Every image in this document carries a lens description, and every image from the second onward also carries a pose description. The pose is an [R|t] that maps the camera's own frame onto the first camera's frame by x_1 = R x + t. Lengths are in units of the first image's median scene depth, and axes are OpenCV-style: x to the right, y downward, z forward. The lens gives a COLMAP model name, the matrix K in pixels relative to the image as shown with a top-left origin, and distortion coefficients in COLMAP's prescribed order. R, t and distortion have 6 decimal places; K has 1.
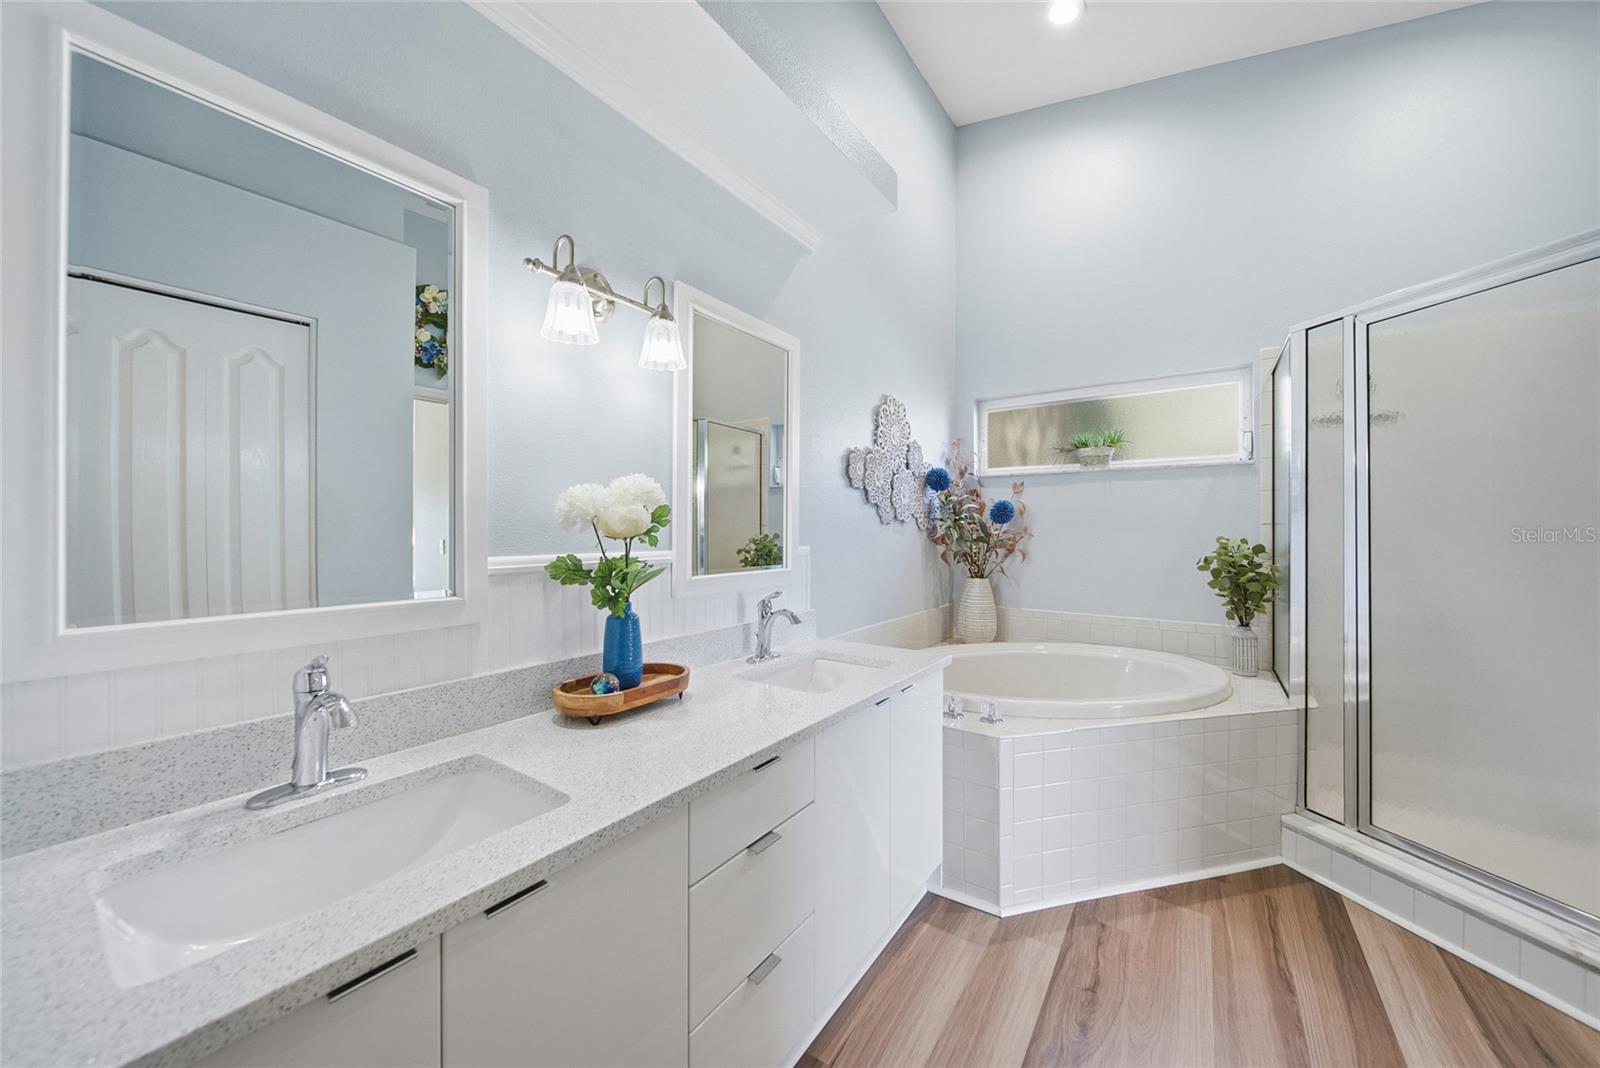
lens RADIAL K [[576.9, 0, 800.0], [0, 576.9, 534.0], [0, 0, 1]] dist [0.001474, 0.000069]
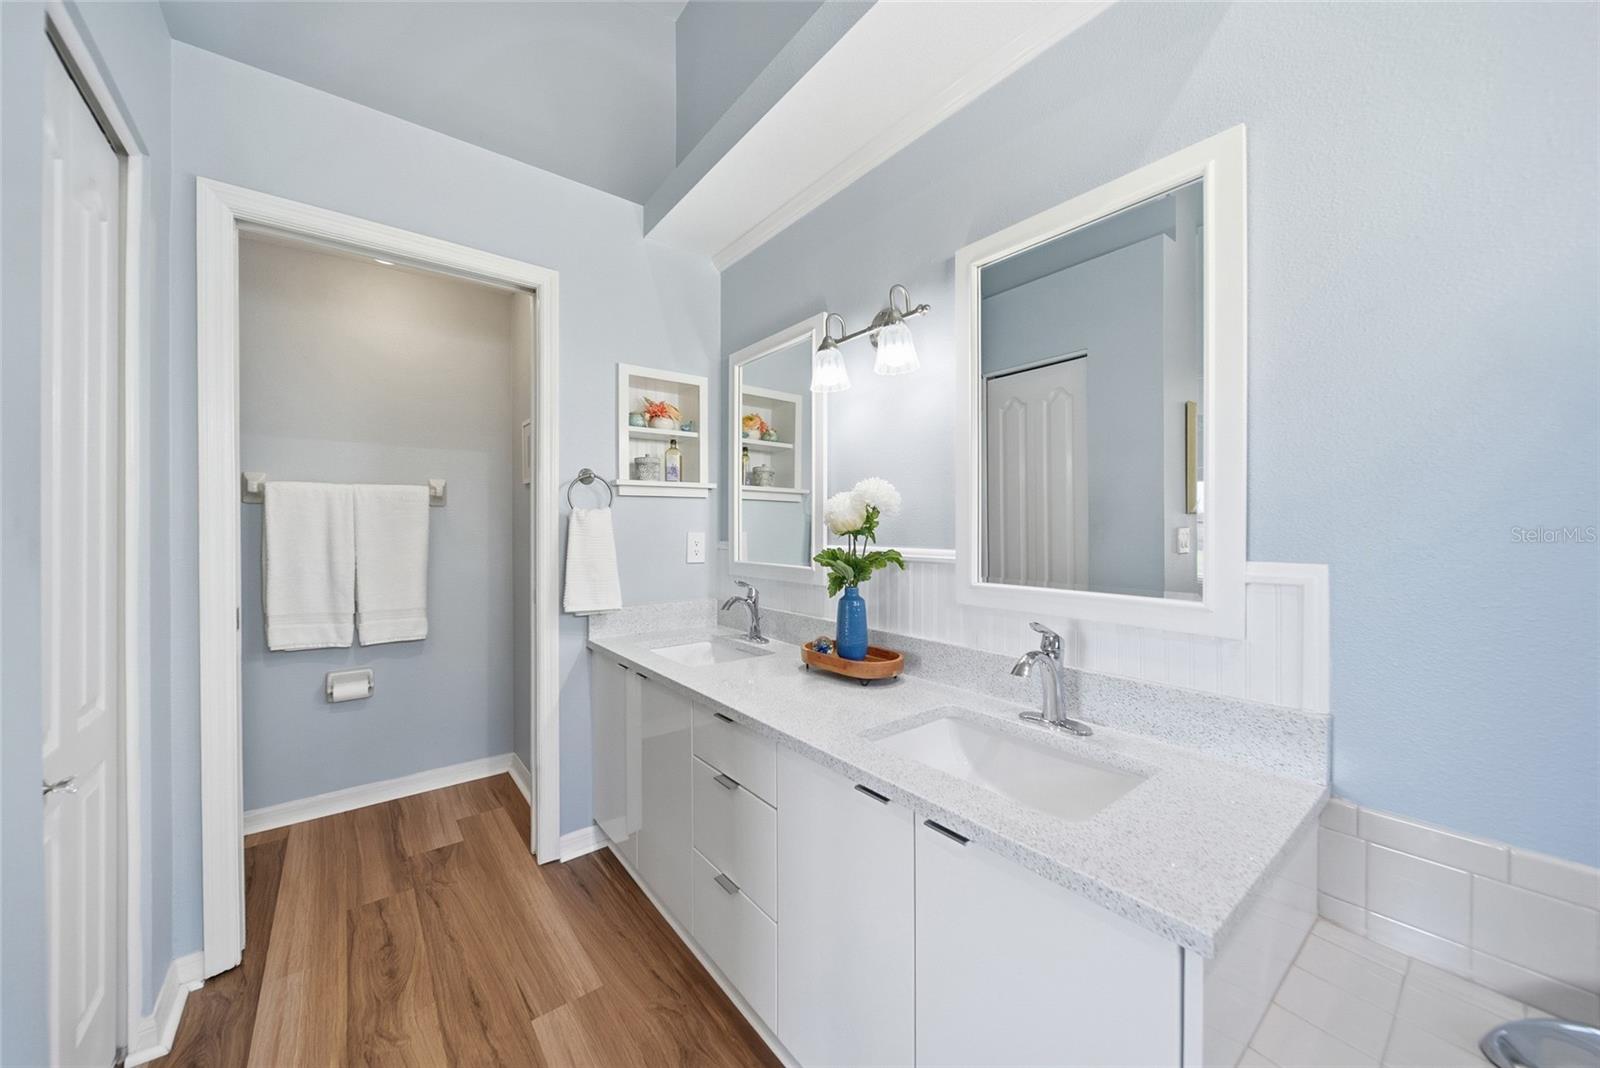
lens RADIAL K [[576.9, 0, 800.0], [0, 576.9, 534.0], [0, 0, 1]] dist [0.001474, 0.000069]
pose [[-0.302554, 0.003588, -0.953125, 0.870893], [-0.008283, 0.999945, 0.006394, -0.000782], [0.953096, 0.009829, -0.302508, 1.246431]]
